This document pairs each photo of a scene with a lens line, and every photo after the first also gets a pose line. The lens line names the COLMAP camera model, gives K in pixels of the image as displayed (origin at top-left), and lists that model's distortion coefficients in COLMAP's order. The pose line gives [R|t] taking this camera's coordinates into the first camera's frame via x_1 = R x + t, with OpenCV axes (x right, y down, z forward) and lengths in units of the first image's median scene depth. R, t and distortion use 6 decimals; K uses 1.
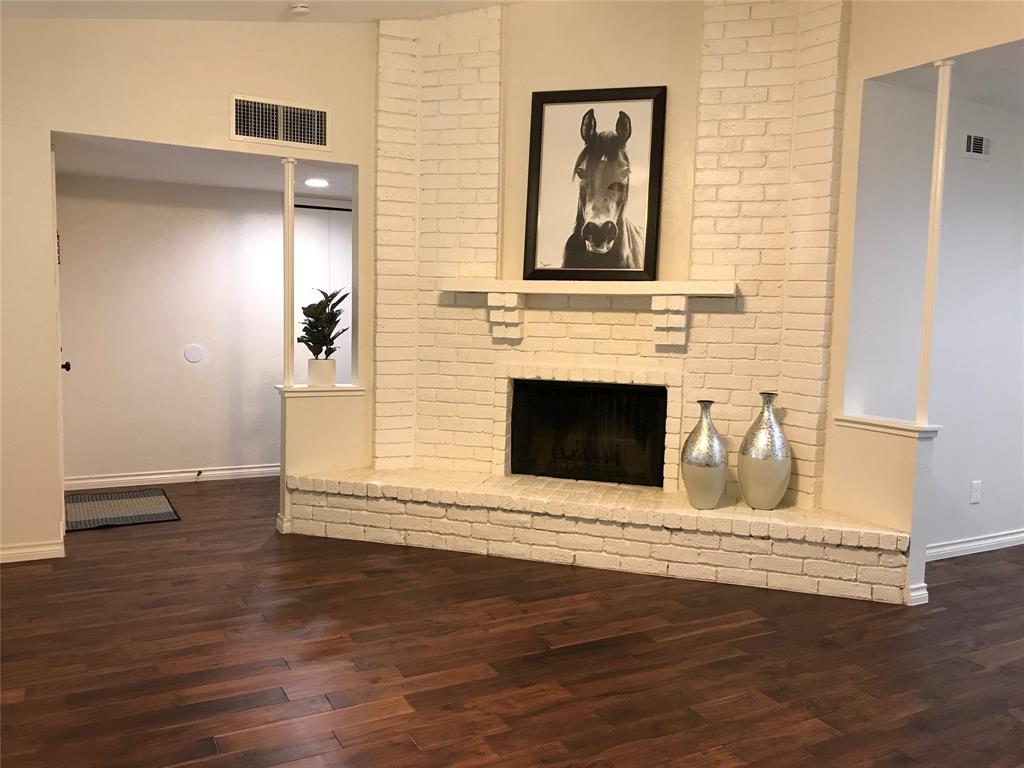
lens RADIAL K [[822.3, 0, 512.0], [0, 822.3, 384.0], [0, 0, 1]] dist [0.009424, -0.011497]
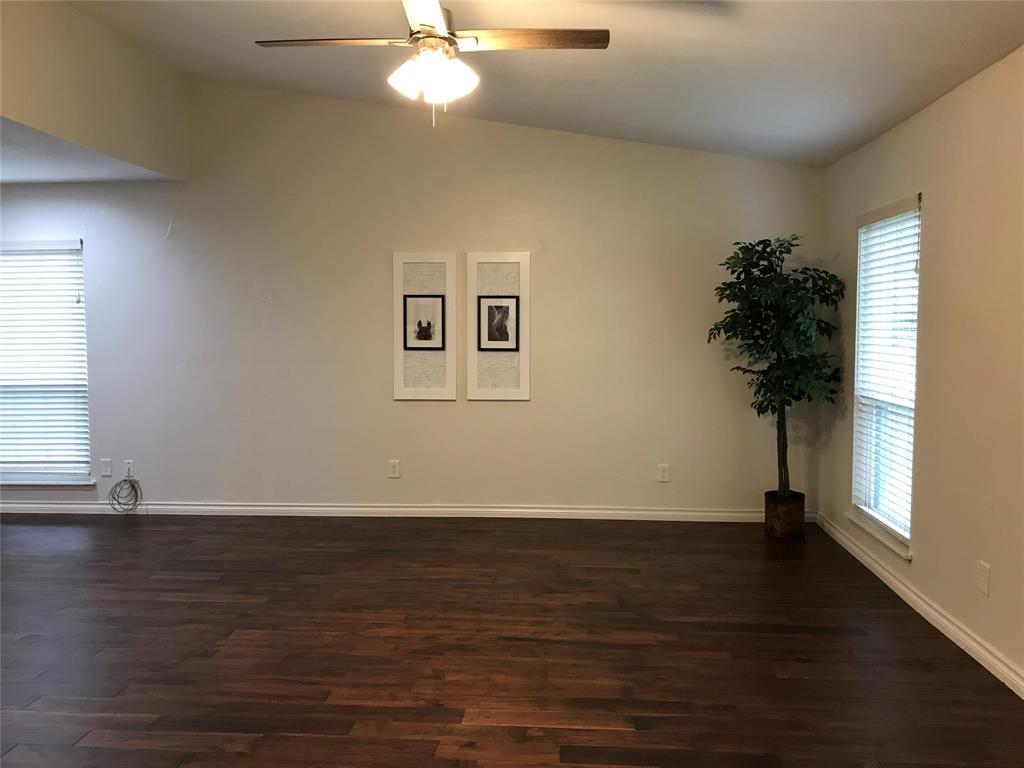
lens RADIAL K [[844.6, 0, 516.0], [0, 844.6, 372.6], [0, 0, 1]] dist [0.095881, -0.126899]
pose [[-0.838529, -0.052201, 0.542350, -0.470391], [0.032905, 0.988731, 0.146040, -0.133734], [-0.543862, 0.140305, -0.827362, 1.117797]]
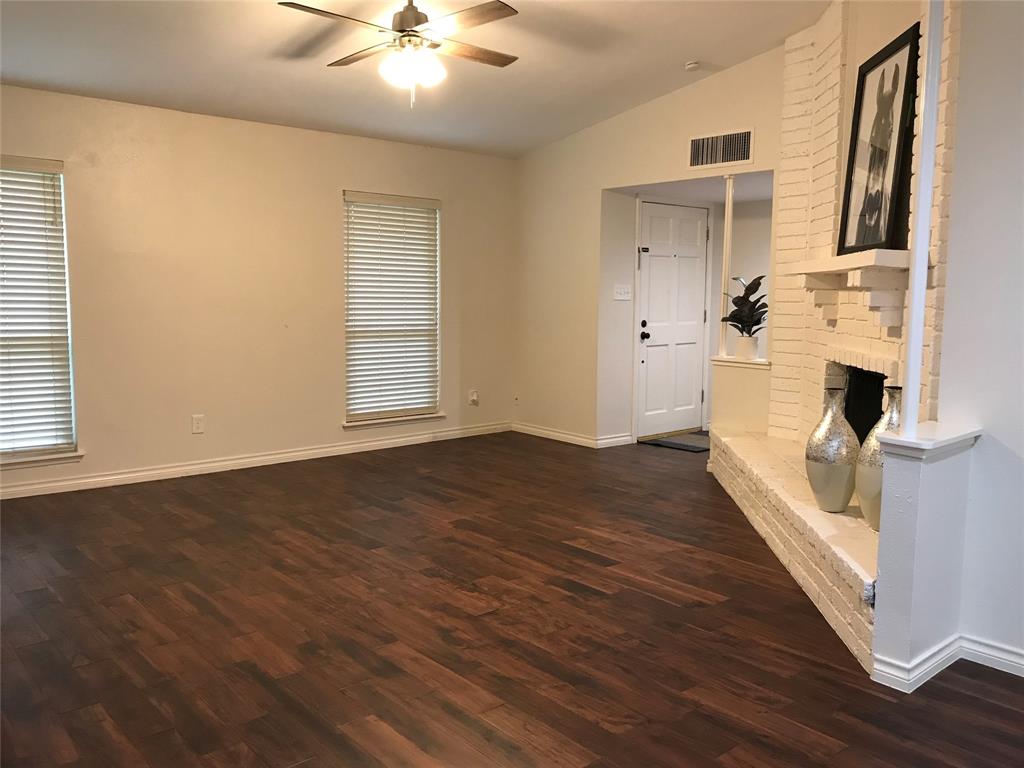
lens RADIAL K [[822.3, 0, 512.0], [0, 822.3, 384.0], [0, 0, 1]] dist [0.009424, -0.011497]
pose [[0.223531, 0.085221, -0.970964, 0.931798], [-0.097079, 0.993164, 0.064821, -0.006828], [0.969850, 0.079771, 0.230276, 0.427084]]
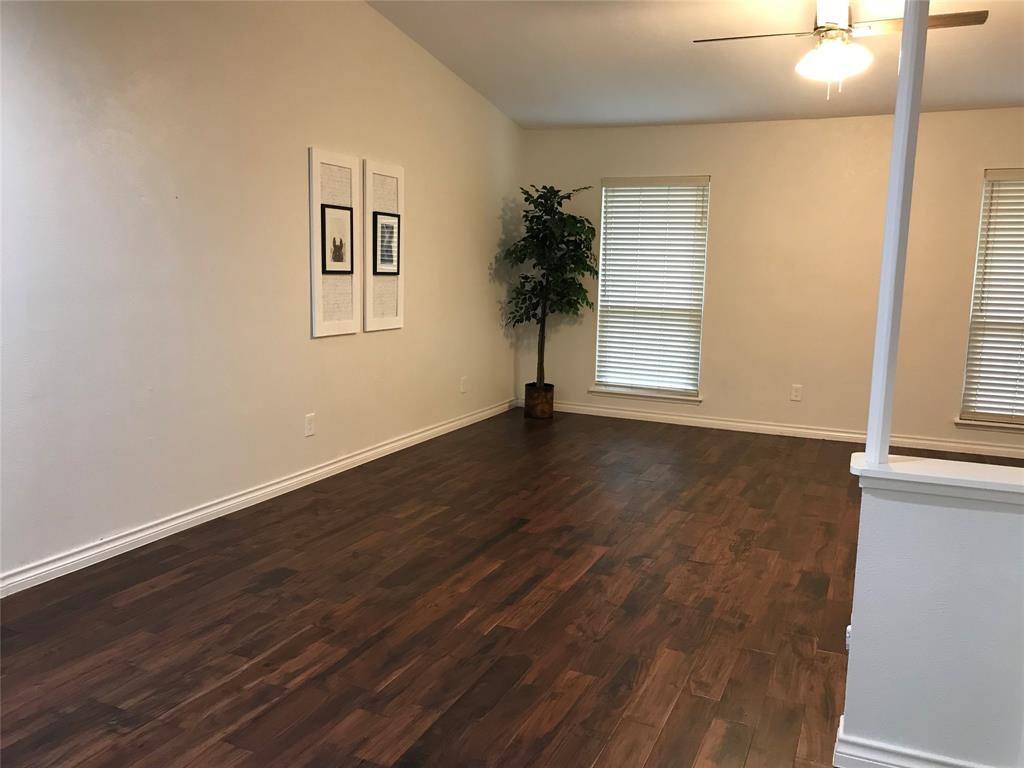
lens RADIAL K [[822.3, 0, 512.0], [0, 822.3, 384.0], [0, 0, 1]] dist [0.009424, -0.011497]
pose [[-0.791507, 0.047009, -0.609350, 0.876024], [-0.098214, 0.974295, 0.202738, -0.077611], [0.603217, 0.220315, -0.766544, 1.072396]]
